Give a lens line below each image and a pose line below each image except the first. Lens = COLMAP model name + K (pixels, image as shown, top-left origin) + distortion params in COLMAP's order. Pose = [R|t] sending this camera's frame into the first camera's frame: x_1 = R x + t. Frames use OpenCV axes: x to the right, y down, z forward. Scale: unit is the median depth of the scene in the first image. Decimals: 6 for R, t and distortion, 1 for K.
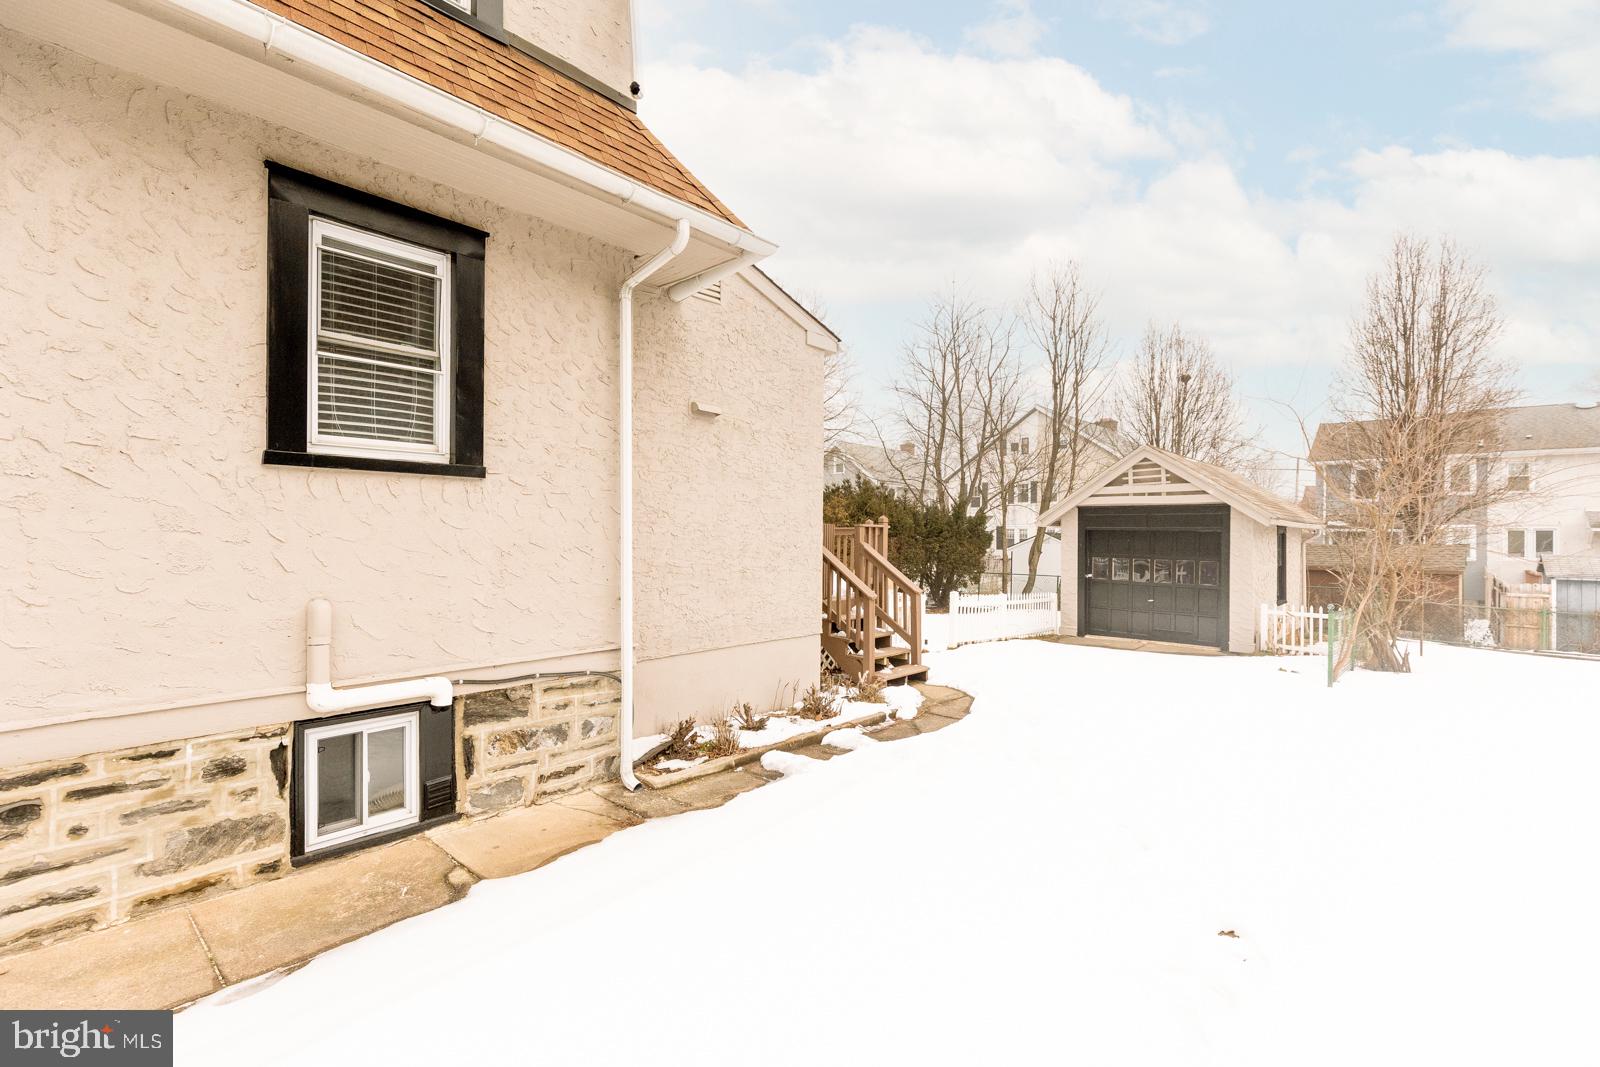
lens RADIAL K [[728.1, 0, 808.2], [0, 728.1, 537.7], [0, 0, 1]] dist [0.004386, 0.000004]
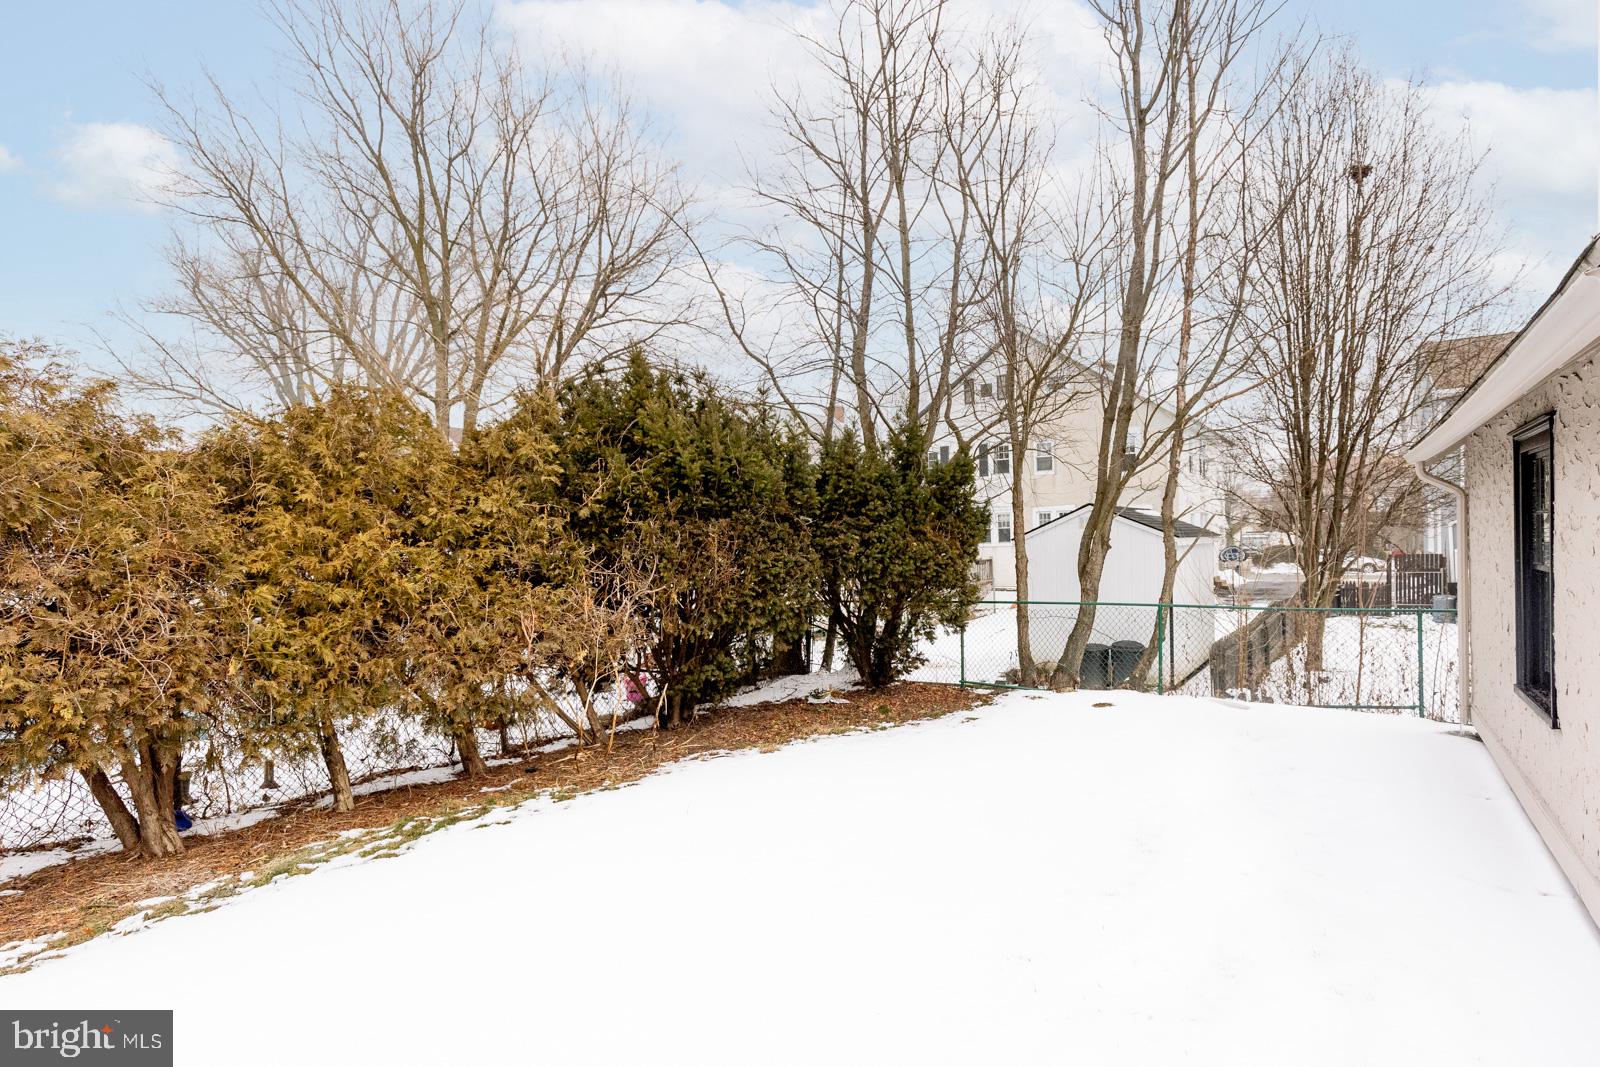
lens RADIAL K [[728.1, 0, 808.2], [0, 728.1, 537.7], [0, 0, 1]] dist [0.004386, 0.000004]
pose [[0.997721, -0.034215, 0.058164, 0.122151], [0.035046, 0.999297, -0.013335, 0.013596], [-0.057667, 0.015343, 0.998218, 0.580470]]
